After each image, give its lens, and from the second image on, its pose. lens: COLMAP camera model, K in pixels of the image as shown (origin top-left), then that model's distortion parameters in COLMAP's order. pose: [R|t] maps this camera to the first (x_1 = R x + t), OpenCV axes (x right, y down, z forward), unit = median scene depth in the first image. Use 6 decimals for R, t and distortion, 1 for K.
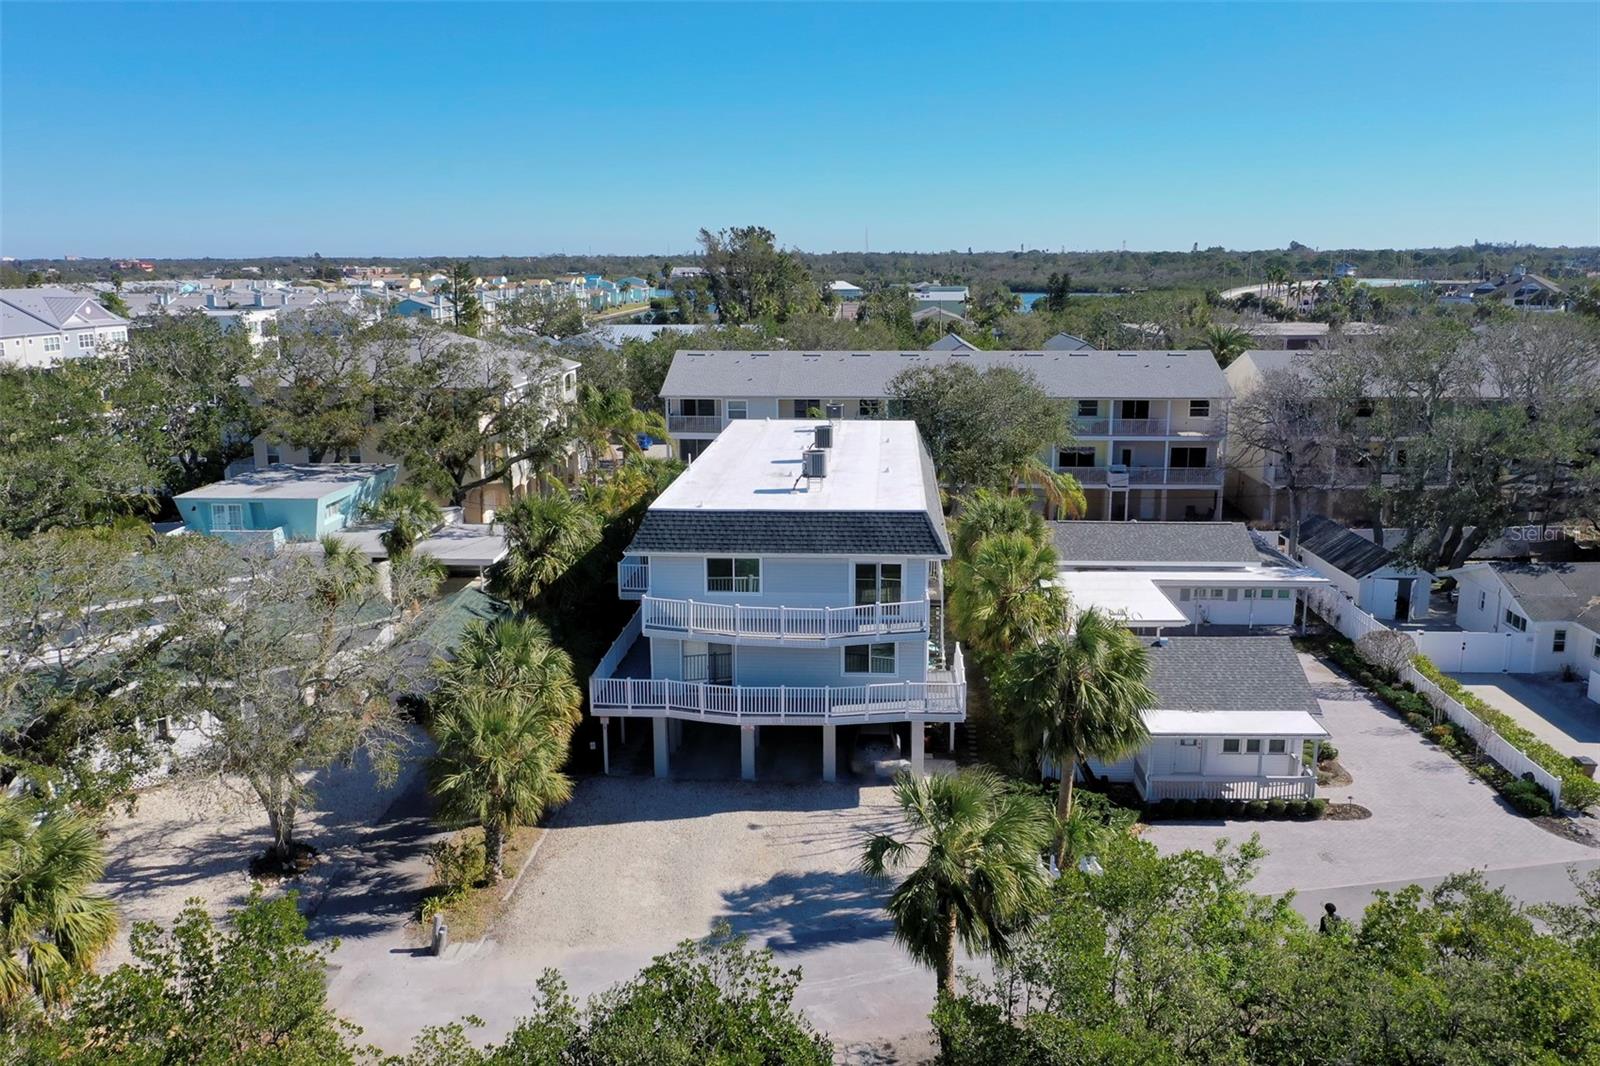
lens RADIAL K [[1248.7, 0, 800.0], [0, 1248.7, 533.0], [0, 0, 1]] dist [0.002402, -0.005759]
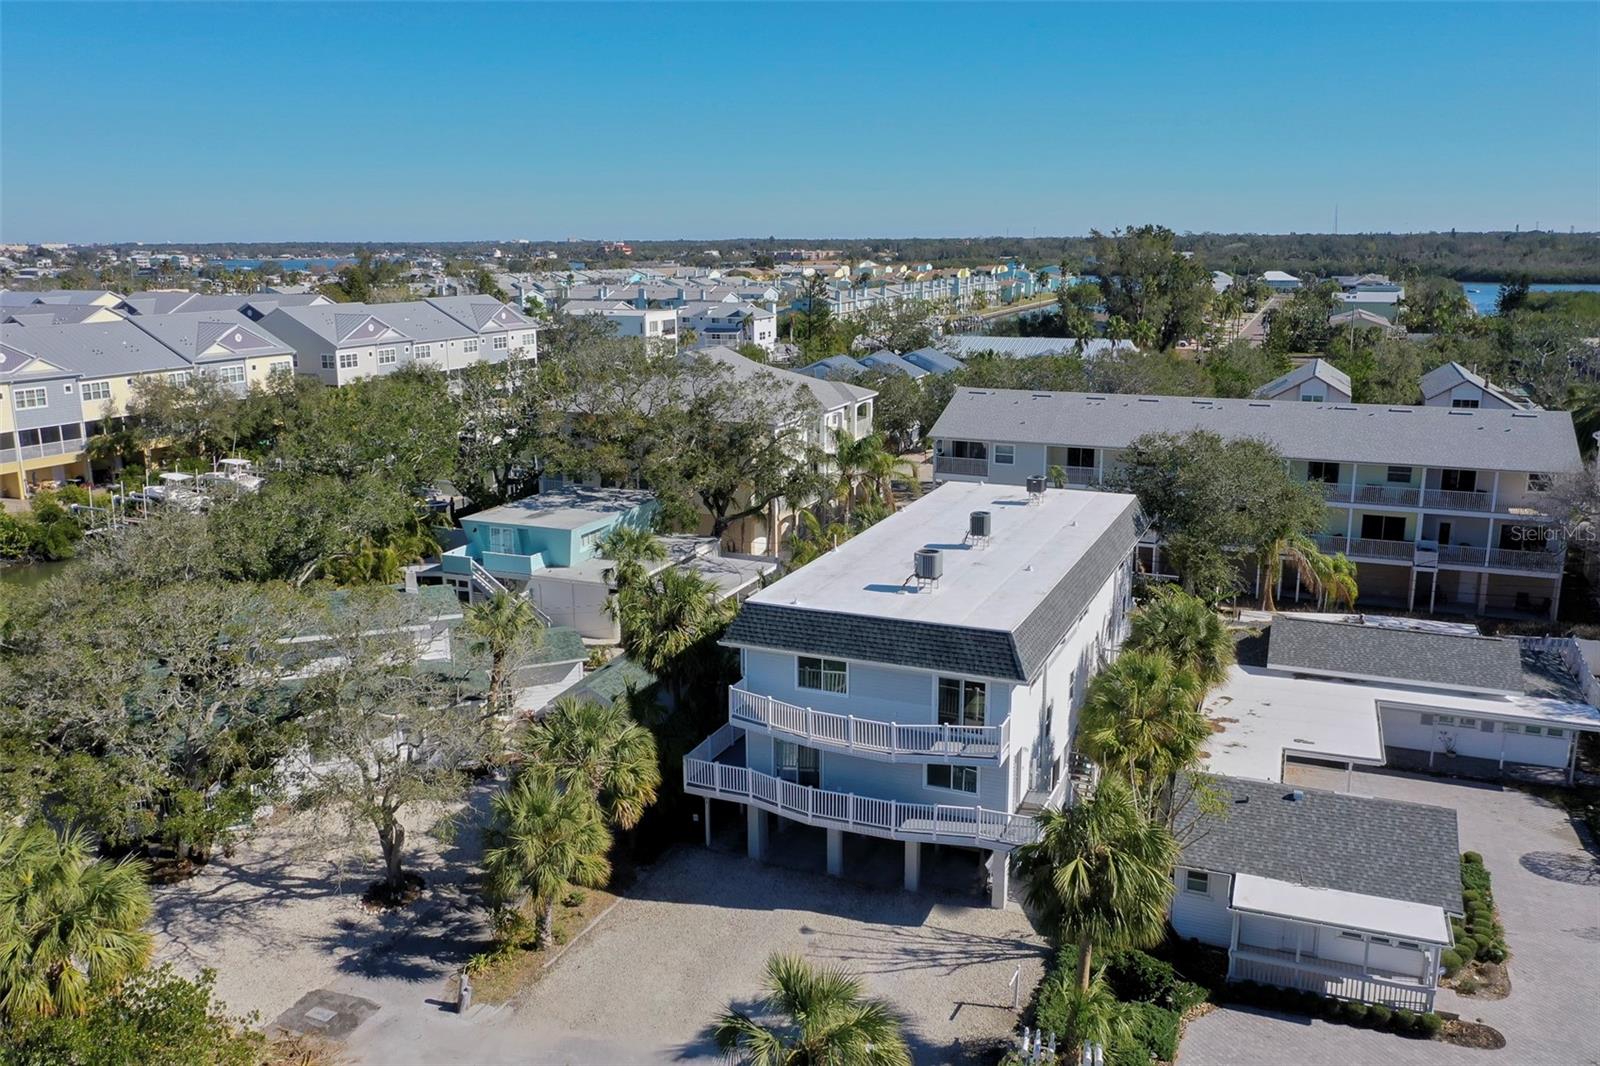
lens RADIAL K [[1248.7, 0, 800.0], [0, 1248.7, 533.0], [0, 0, 1]] dist [0.002402, -0.005759]
pose [[0.941654, 0.075146, -0.328086, 0.241650], [-0.070191, 0.997170, 0.026937, -0.101206], [0.329182, -0.002336, 0.944264, 0.045269]]
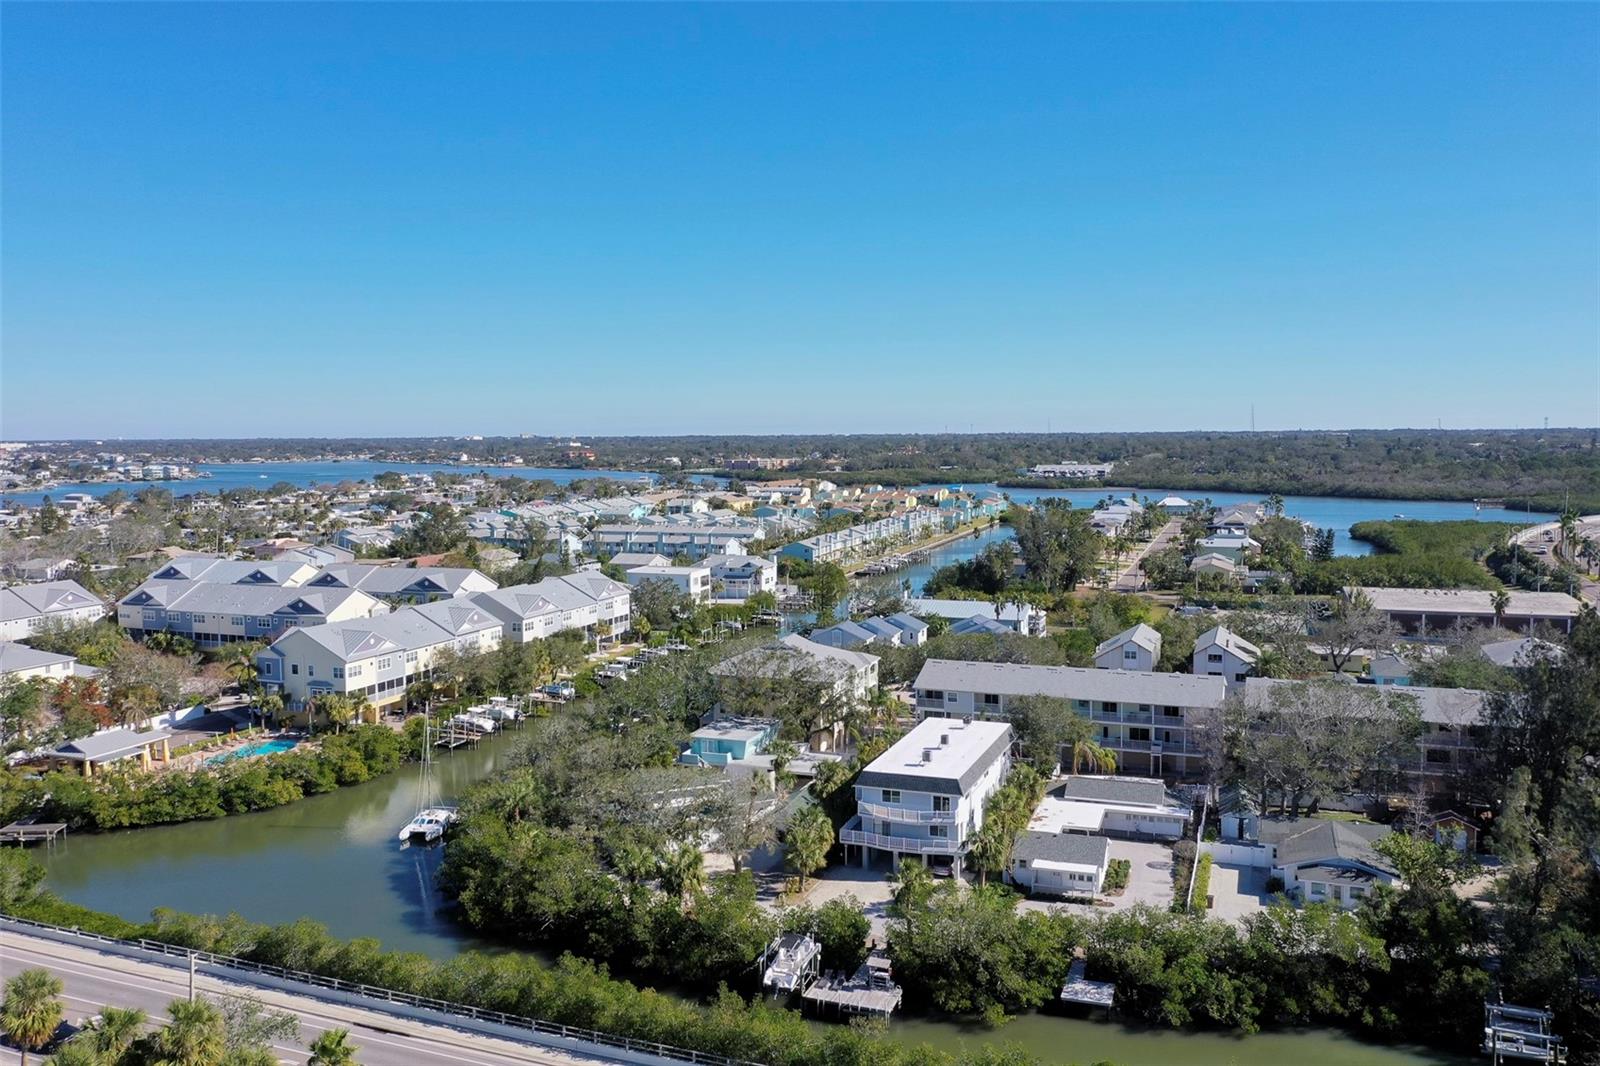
lens RADIAL K [[1242.1, 0, 800.0], [0, 1242.1, 533.0], [0, 0, 1]] dist [-0.002749, -0.004430]
pose [[0.955323, 0.018789, -0.294967, 0.543875], [-0.058502, 0.990254, -0.126393, -0.181495], [0.289717, 0.138003, 0.947111, -1.726611]]
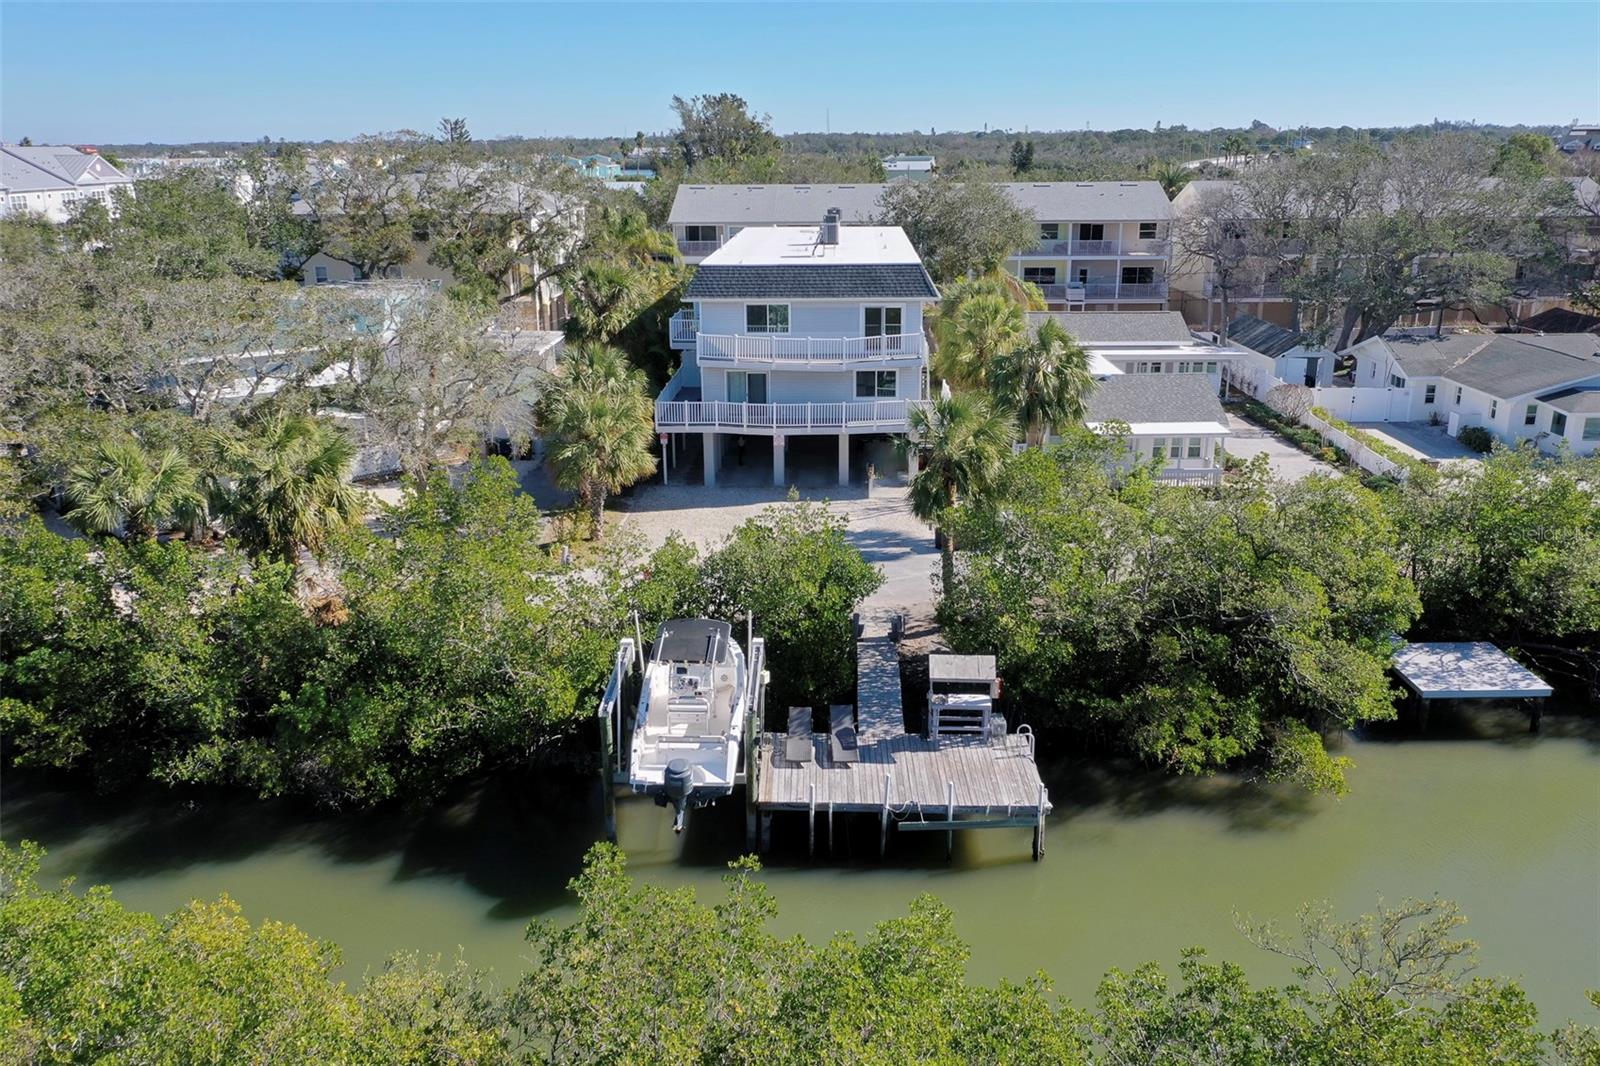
lens RADIAL K [[1242.1, 0, 800.0], [0, 1242.1, 533.0], [0, 0, 1]] dist [-0.002749, -0.004430]
pose [[0.999520, -0.012397, 0.028383, -0.056839], [0.009834, 0.996007, 0.088730, 0.133134], [-0.029370, -0.088408, 0.995651, -0.253989]]
